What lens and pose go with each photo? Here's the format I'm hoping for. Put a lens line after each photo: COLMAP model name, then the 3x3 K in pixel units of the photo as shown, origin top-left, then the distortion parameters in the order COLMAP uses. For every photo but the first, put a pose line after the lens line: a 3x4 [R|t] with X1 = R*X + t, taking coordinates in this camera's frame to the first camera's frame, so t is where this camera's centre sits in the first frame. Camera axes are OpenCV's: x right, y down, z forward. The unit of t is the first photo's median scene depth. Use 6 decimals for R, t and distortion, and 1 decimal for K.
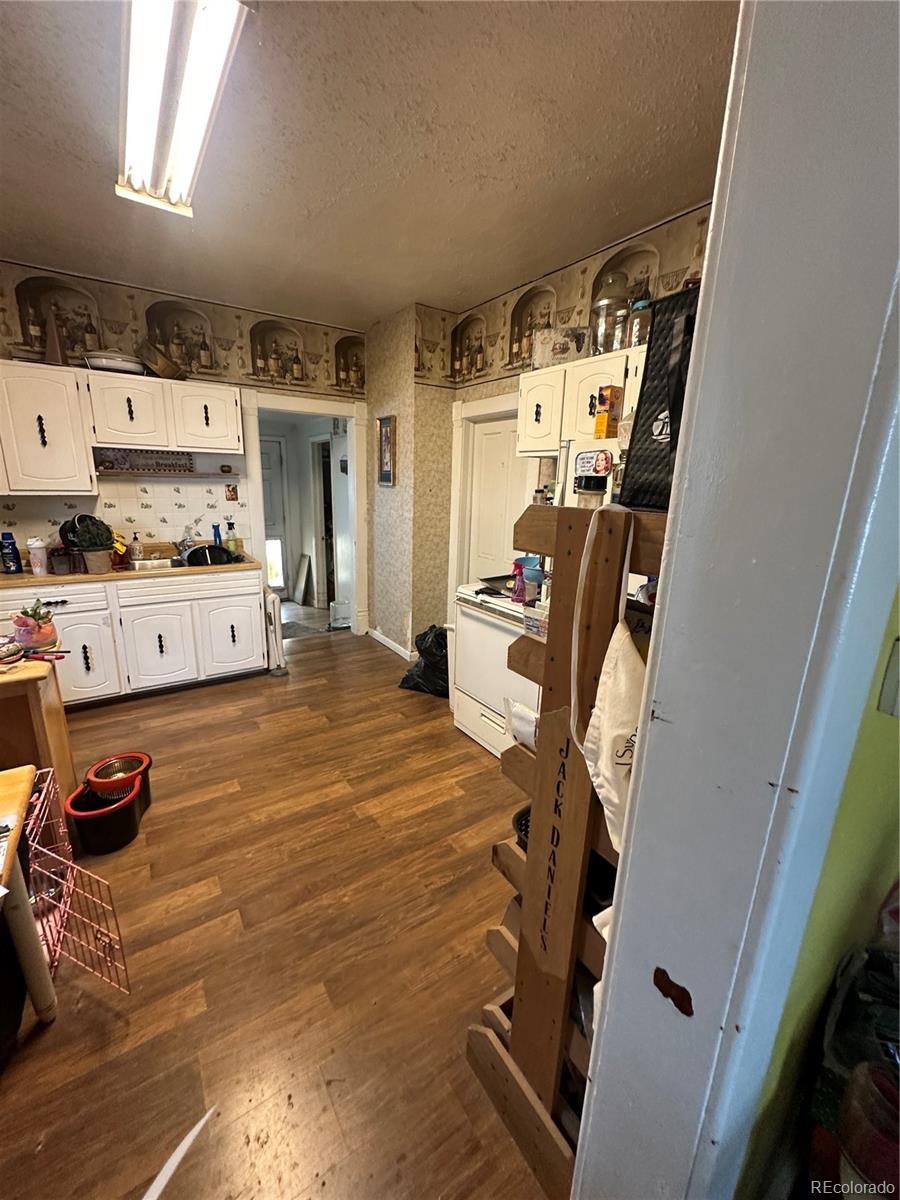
lens RADIAL K [[479.1, 0, 448.2], [0, 479.1, 601.0], [0, 0, 1]] dist [-0.005180, 0.001320]
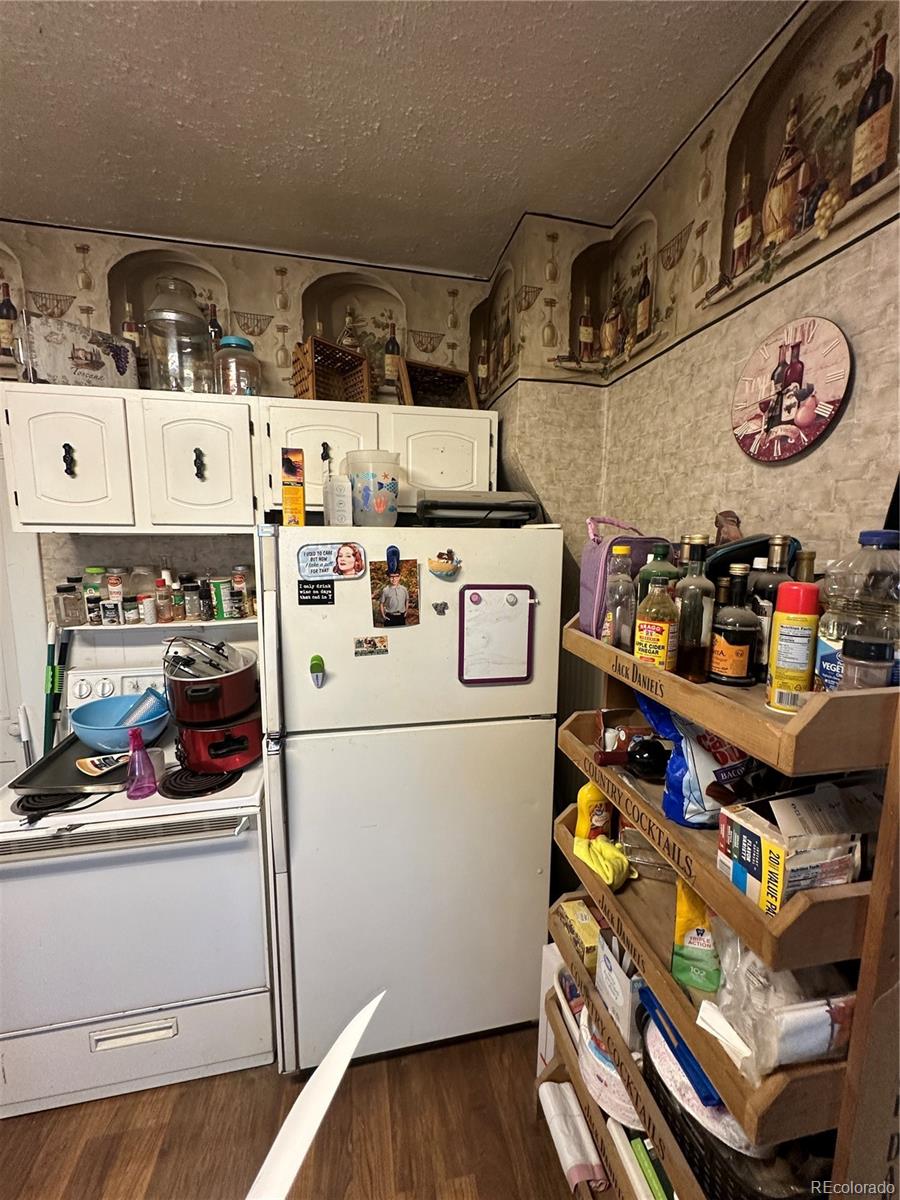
lens RADIAL K [[479.1, 0, 449.3], [0, 479.1, 600.9], [0, 0, 1]] dist [-0.005180, 0.001320]
pose [[0.378887, -0.145224, 0.913977, -0.177346], [0.231100, 0.971169, 0.058510, -0.152693], [-0.896124, 0.189052, 0.401525, 0.383341]]
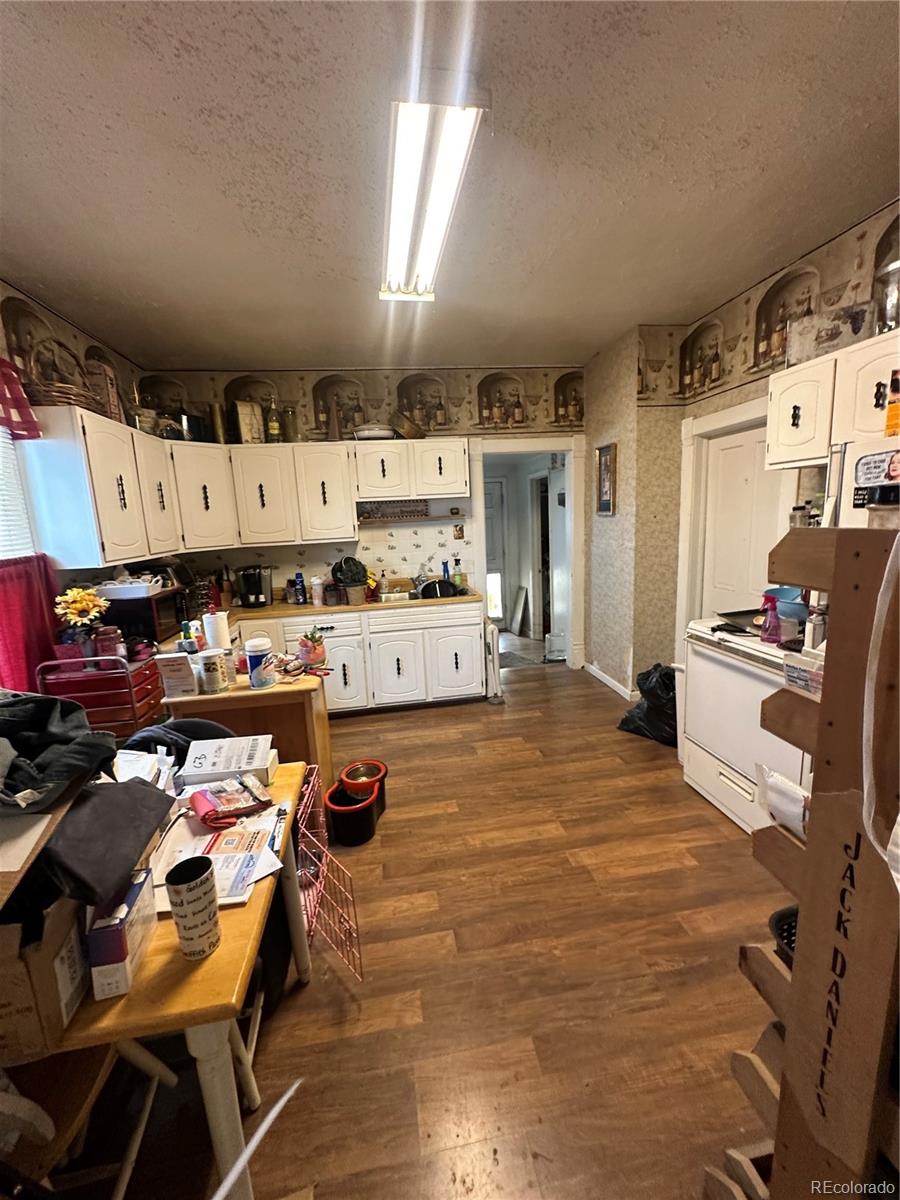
lens RADIAL K [[479.1, 0, 448.3], [0, 479.1, 600.6], [0, 0, 1]] dist [-0.005180, 0.001320]
pose [[0.903739, 0.000640, -0.428084, -0.003293], [-0.028730, 0.997835, -0.059161, -0.004394], [0.427120, 0.065764, 0.901800, 0.009058]]
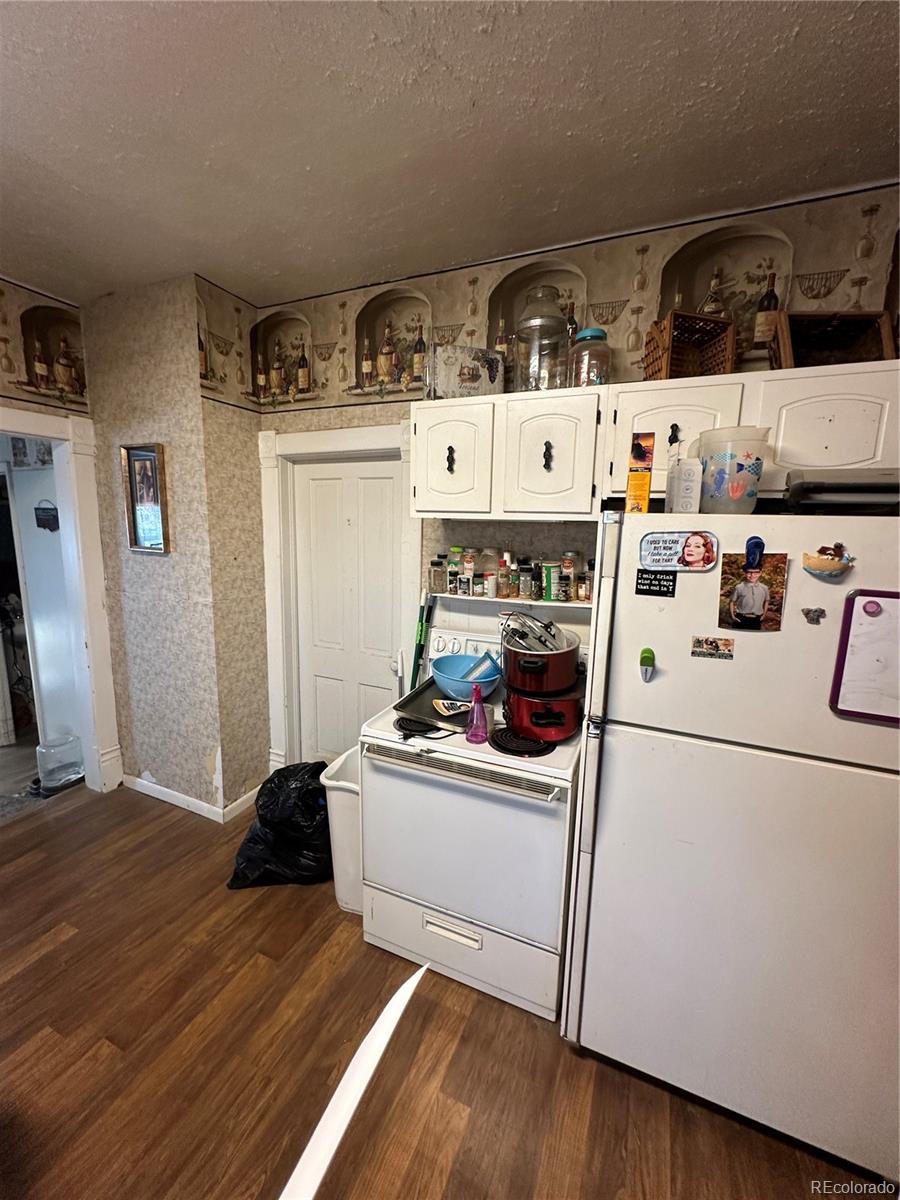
lens RADIAL K [[479.1, 0, 448.0], [0, 479.1, 600.3], [0, 0, 1]] dist [-0.005180, 0.001320]
pose [[0.845880, -0.093402, 0.525131, -0.196788], [0.130978, 0.990776, -0.034756, -0.157111], [-0.517041, 0.098180, 0.850311, 0.407570]]
